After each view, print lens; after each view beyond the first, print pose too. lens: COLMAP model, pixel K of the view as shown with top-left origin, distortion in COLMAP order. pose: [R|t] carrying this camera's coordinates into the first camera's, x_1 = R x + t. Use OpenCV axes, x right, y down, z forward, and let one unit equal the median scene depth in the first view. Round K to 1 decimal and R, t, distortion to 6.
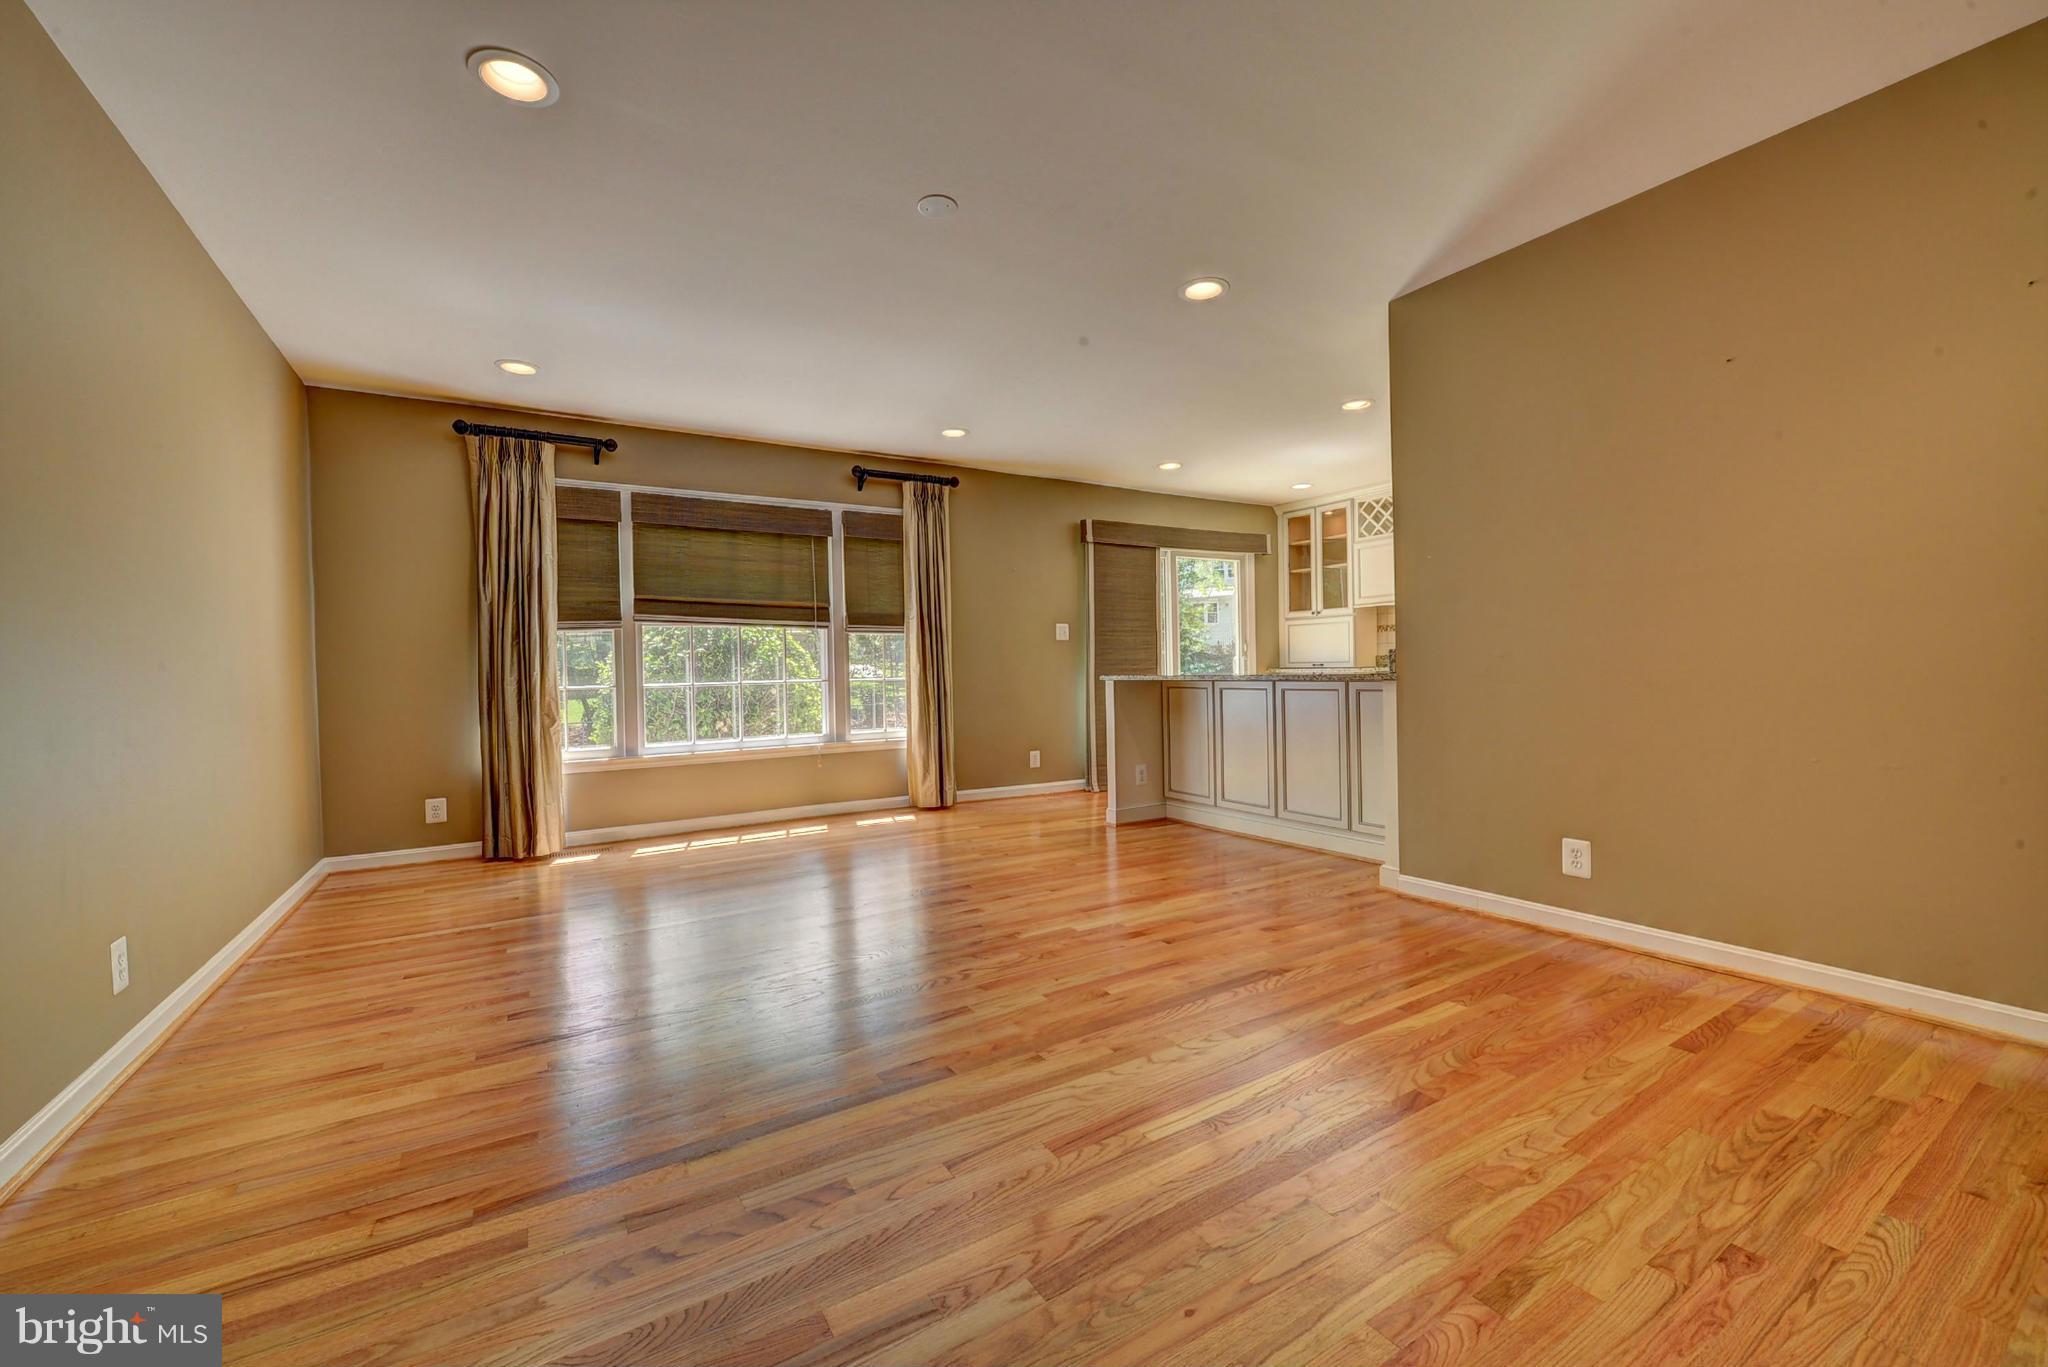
lens RADIAL K [[811.2, 0, 1027.2], [0, 811.2, 679.6], [0, 0, 1]] dist [-0.010417, -0.000612]
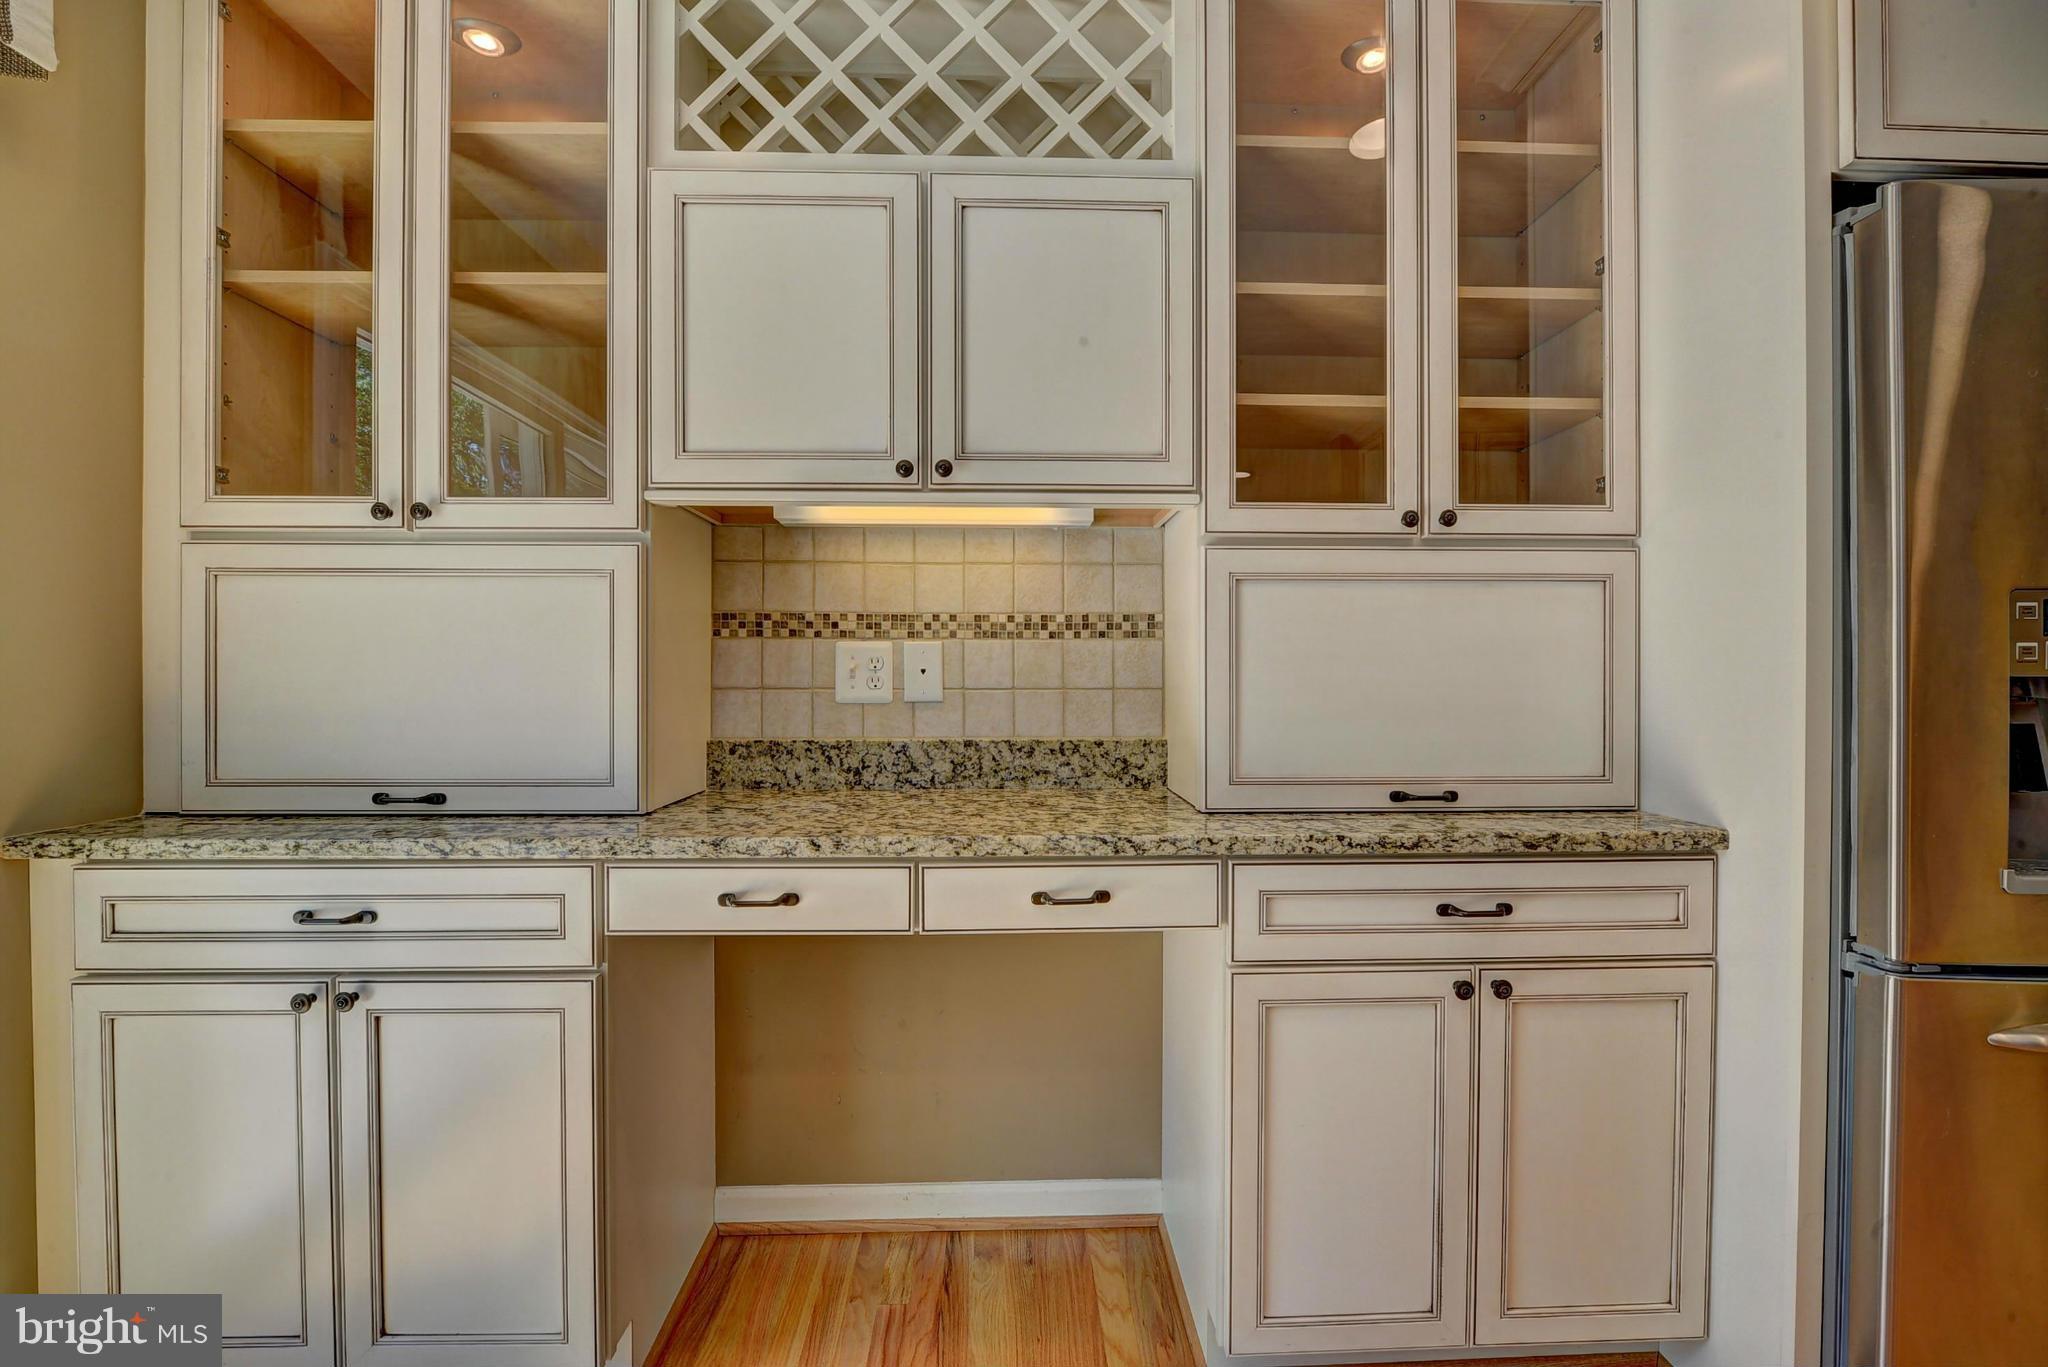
lens RADIAL K [[811.2, 0, 1027.2], [0, 811.2, 679.6], [0, 0, 1]] dist [-0.010417, -0.000612]
pose [[0.499200, 0.015925, 0.866341, 0.282041], [-0.001085, 0.999842, -0.017754, -0.043284], [-0.866486, 0.007923, 0.499138, 0.820920]]
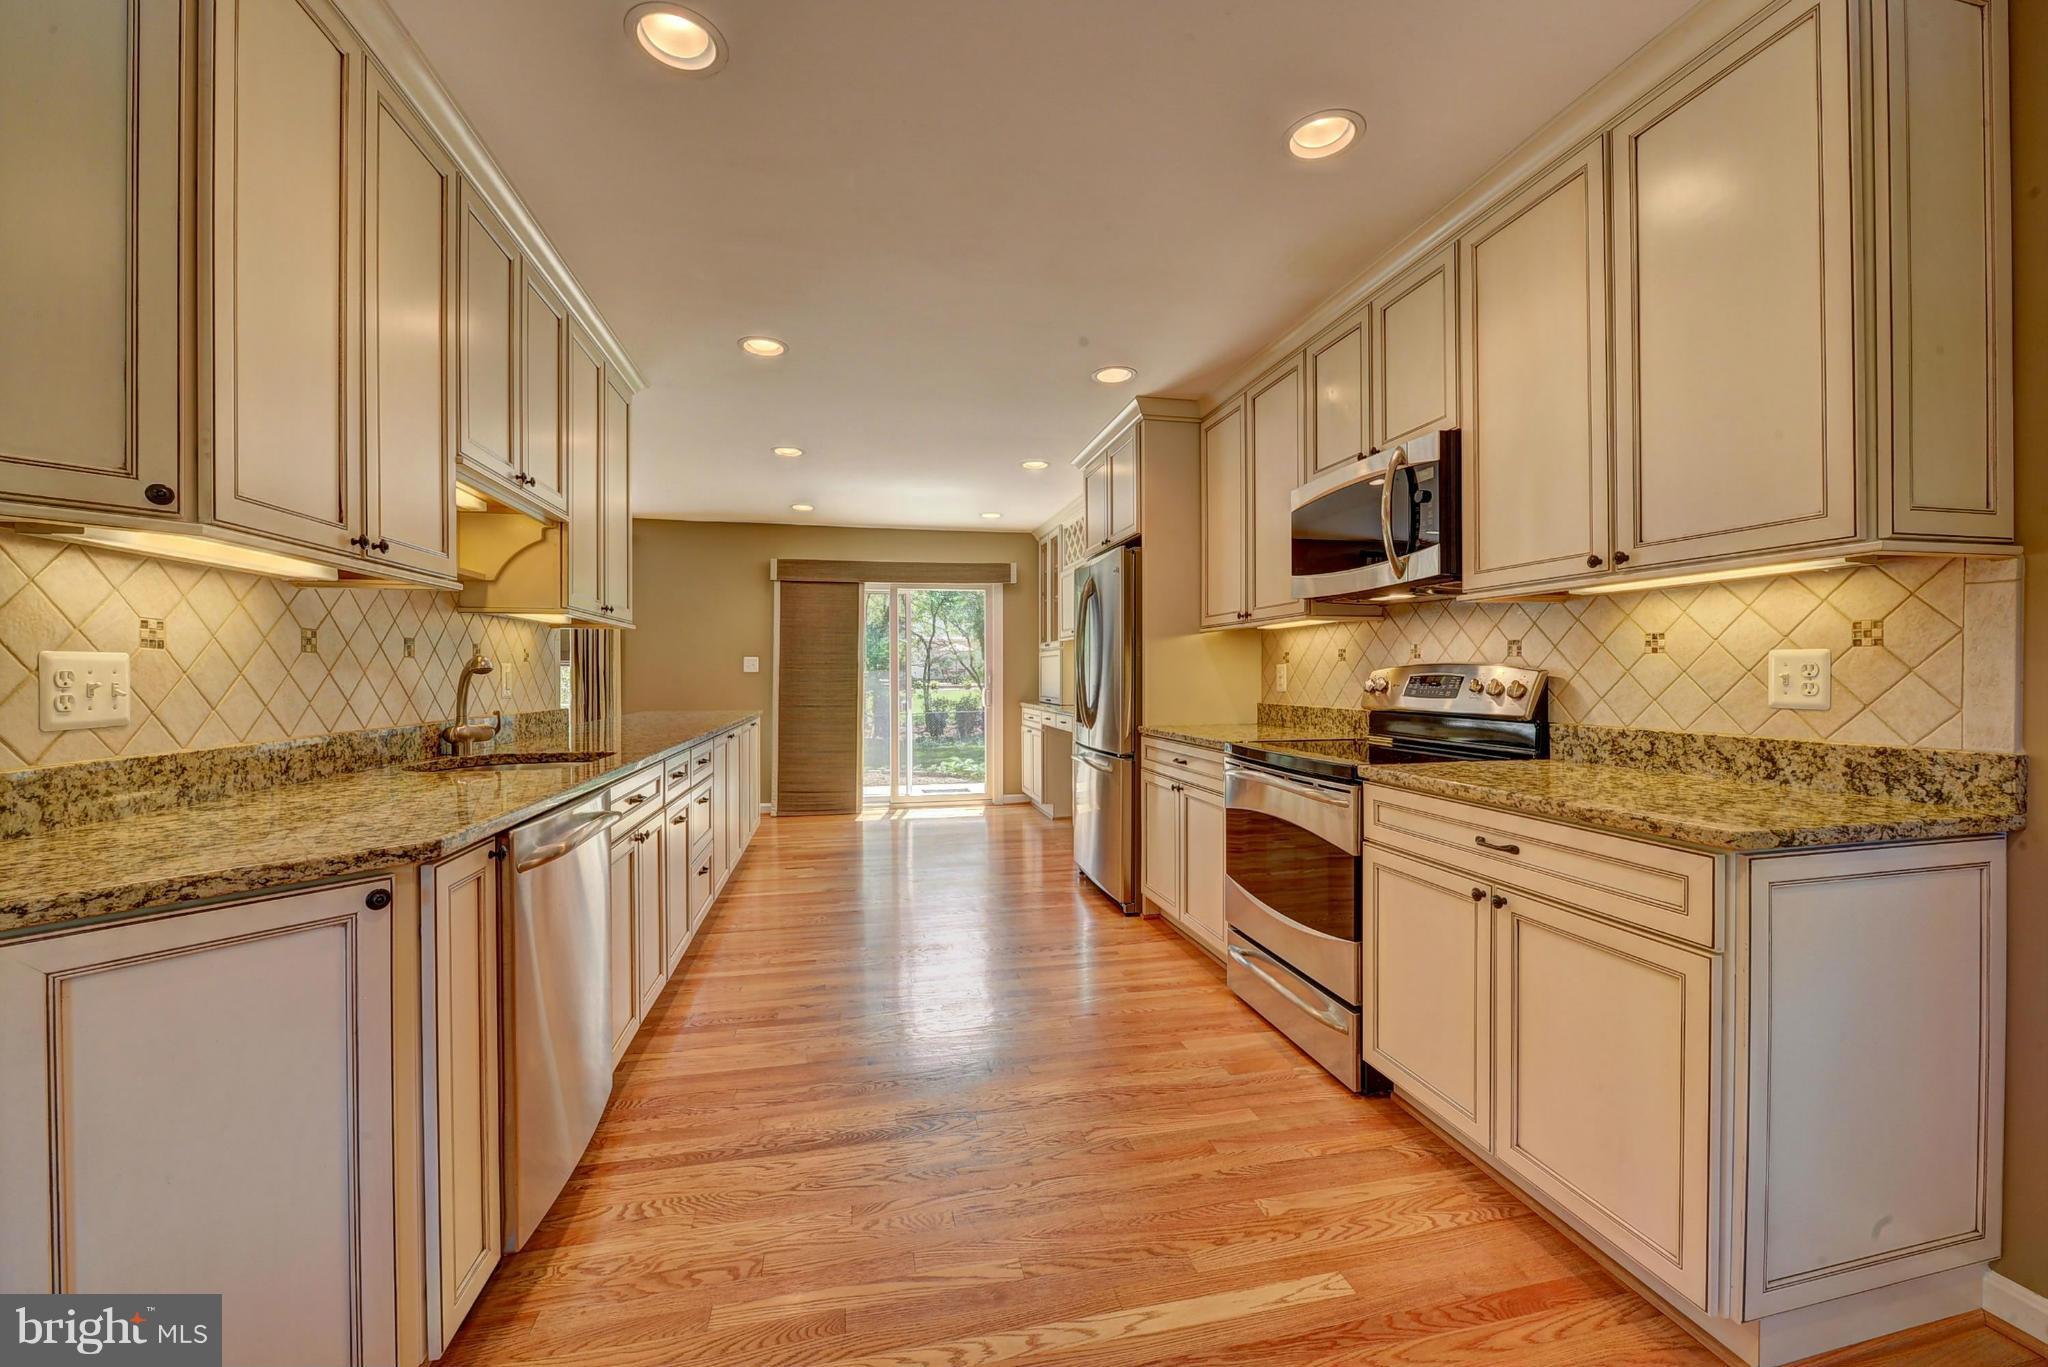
lens RADIAL K [[803.0, 0, 1026.8], [0, 803.0, 678.6], [0, 0, 1]] dist [-0.010271, -0.000432]
pose [[0.942682, 0.021549, -0.332995, 0.672571], [-0.022344, 0.999749, 0.001442, -0.045778], [0.332942, 0.006081, 0.942928, 0.110789]]
